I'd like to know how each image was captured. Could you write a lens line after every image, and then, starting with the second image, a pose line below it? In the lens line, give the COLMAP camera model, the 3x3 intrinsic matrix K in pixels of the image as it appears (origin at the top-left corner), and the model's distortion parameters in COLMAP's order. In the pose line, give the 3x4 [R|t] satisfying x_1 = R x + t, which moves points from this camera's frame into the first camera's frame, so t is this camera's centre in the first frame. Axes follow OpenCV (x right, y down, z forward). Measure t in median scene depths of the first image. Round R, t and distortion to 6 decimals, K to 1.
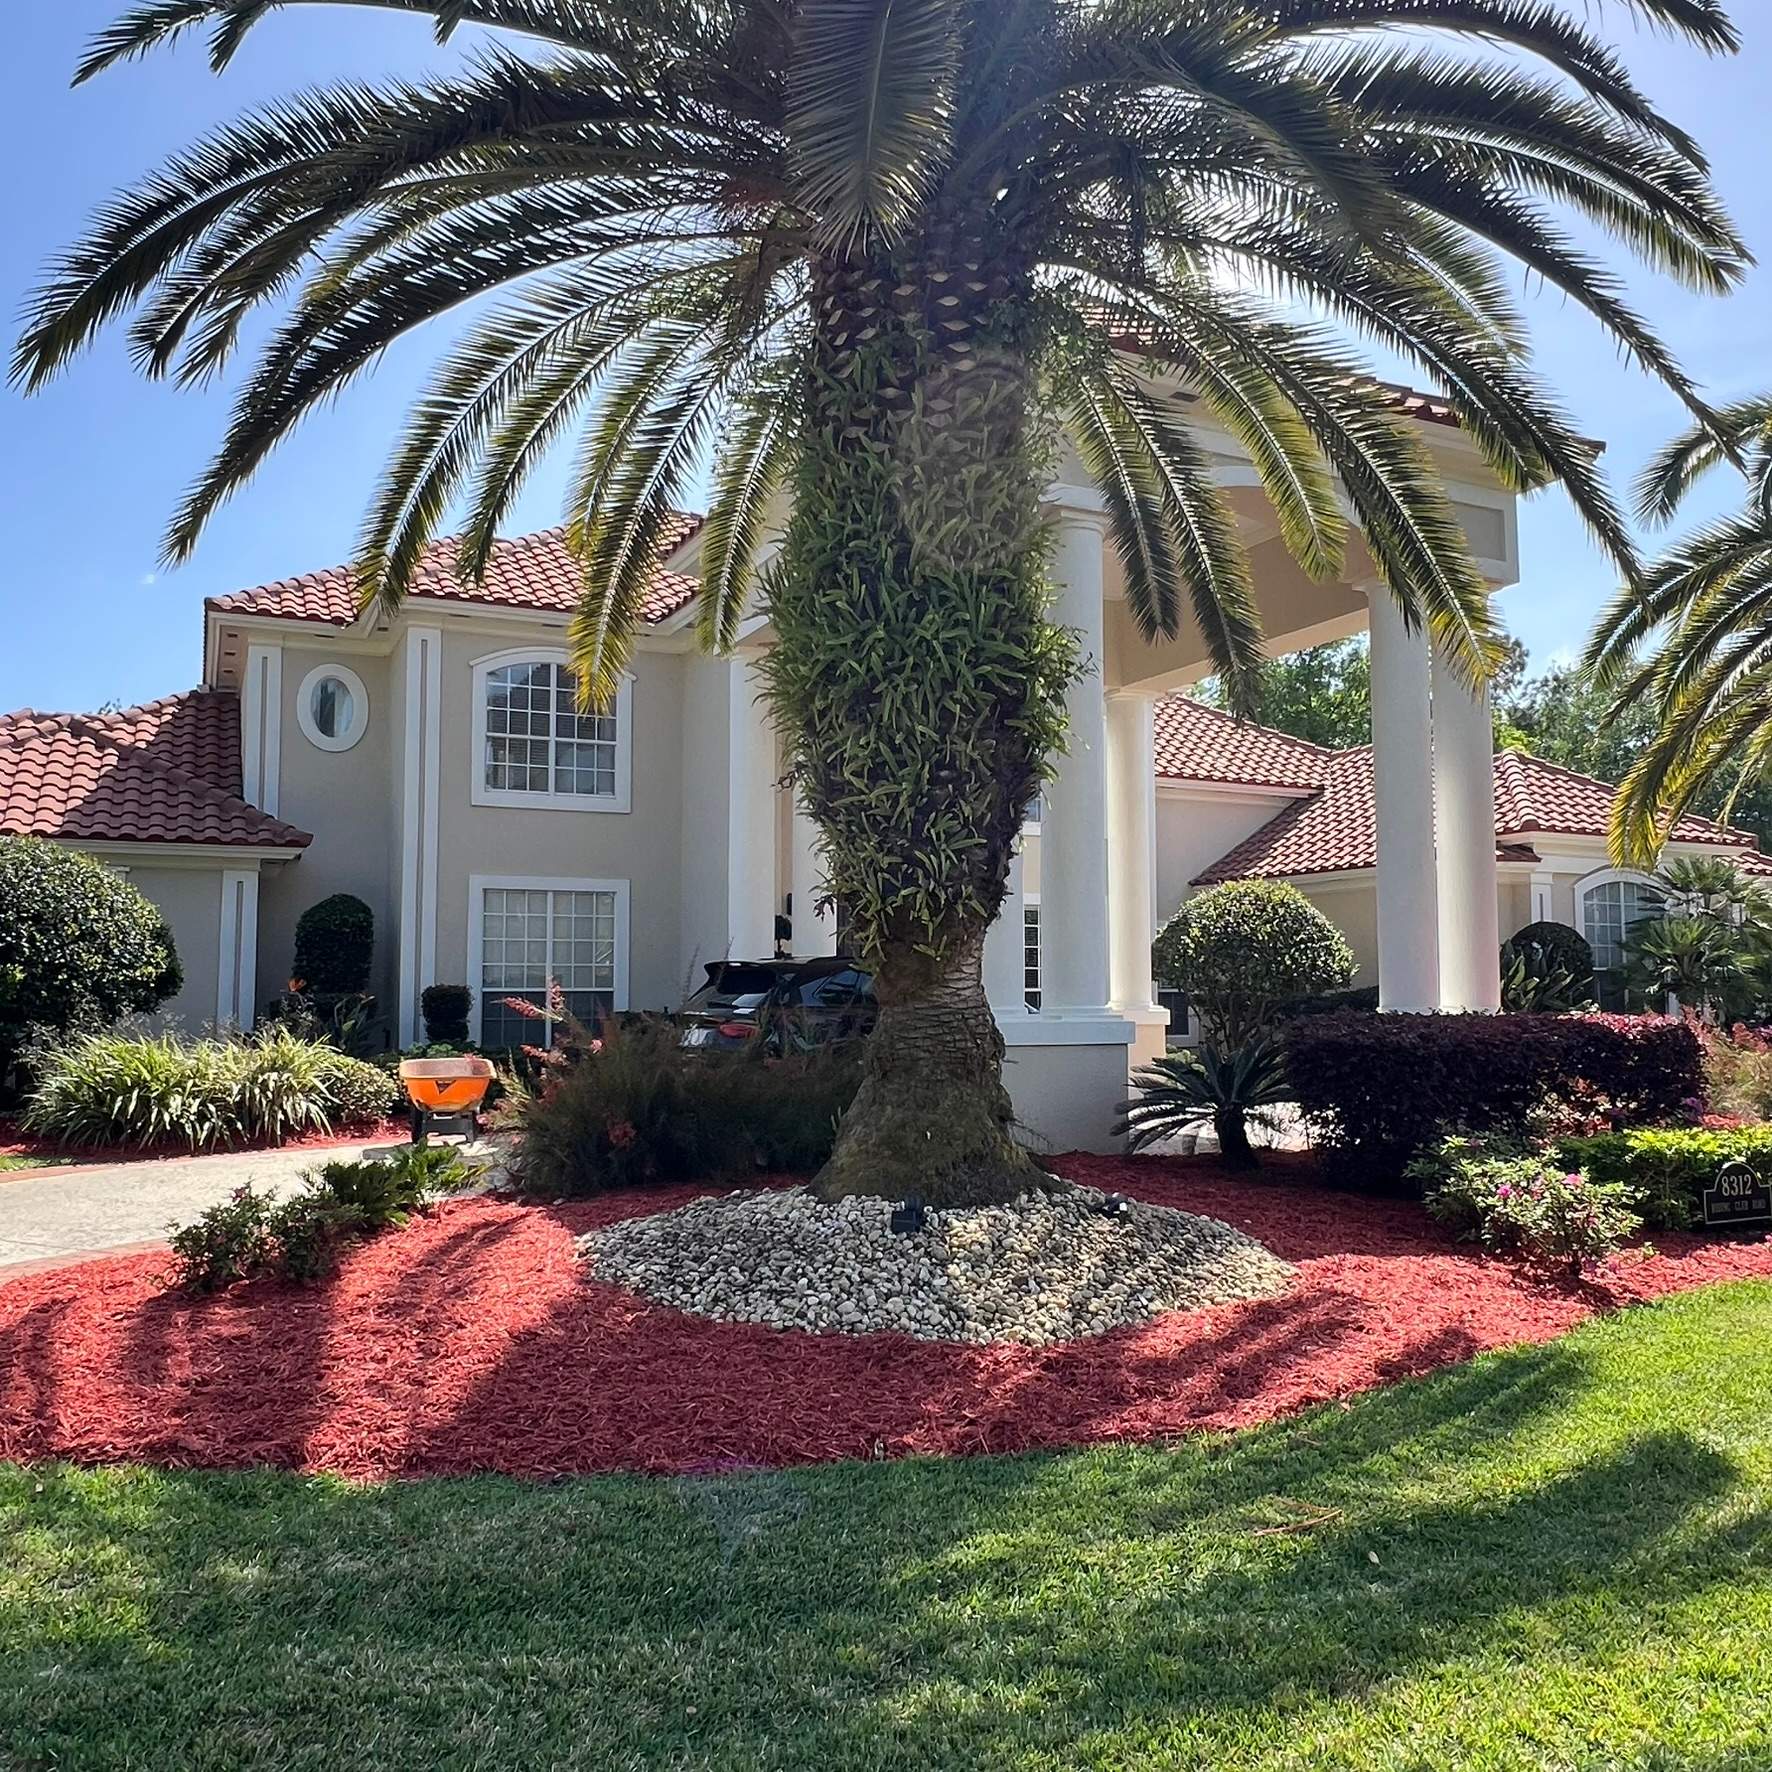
lens RADIAL K [[1460.7, 0, 872.2], [0, 1460.7, 891.1], [0, 0, 1]] dist [-0.000957, 0.018989]
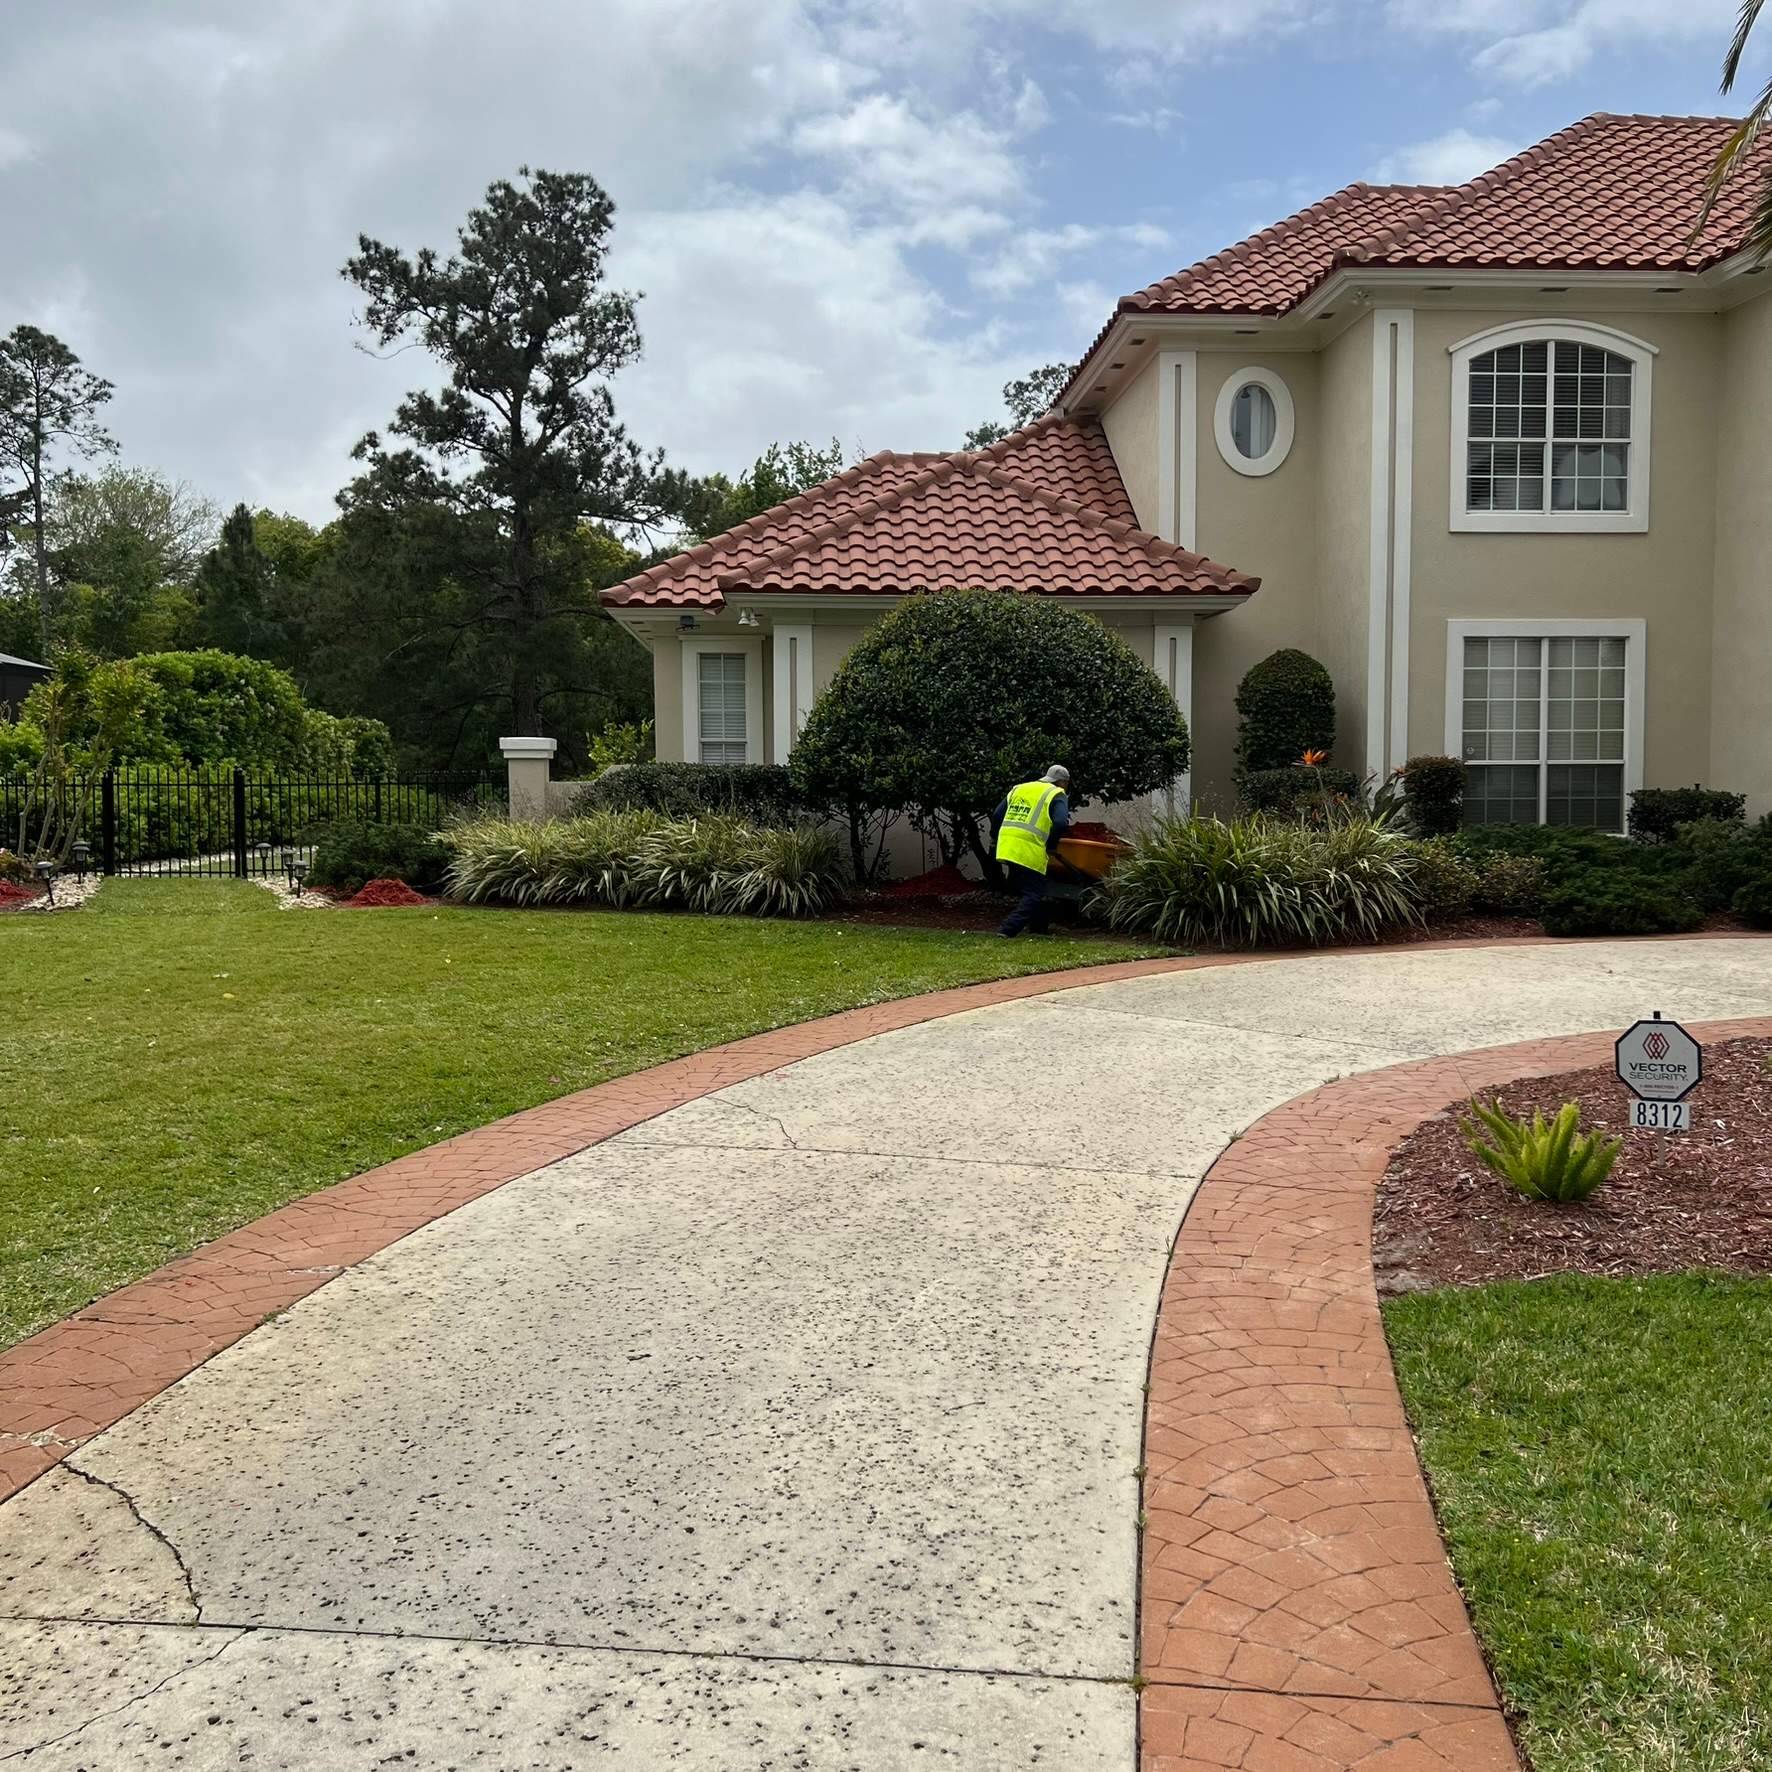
lens RADIAL K [[1761.8, 0, 893.1], [0, 1761.8, 883.2], [0, 0, 1]] dist [0.045063, 0.000000]
pose [[0.935654, 0.019164, -0.352397, -0.454921], [0.028147, 0.991292, 0.128640, -0.003682], [0.351794, -0.130281, 0.926967, -0.075905]]
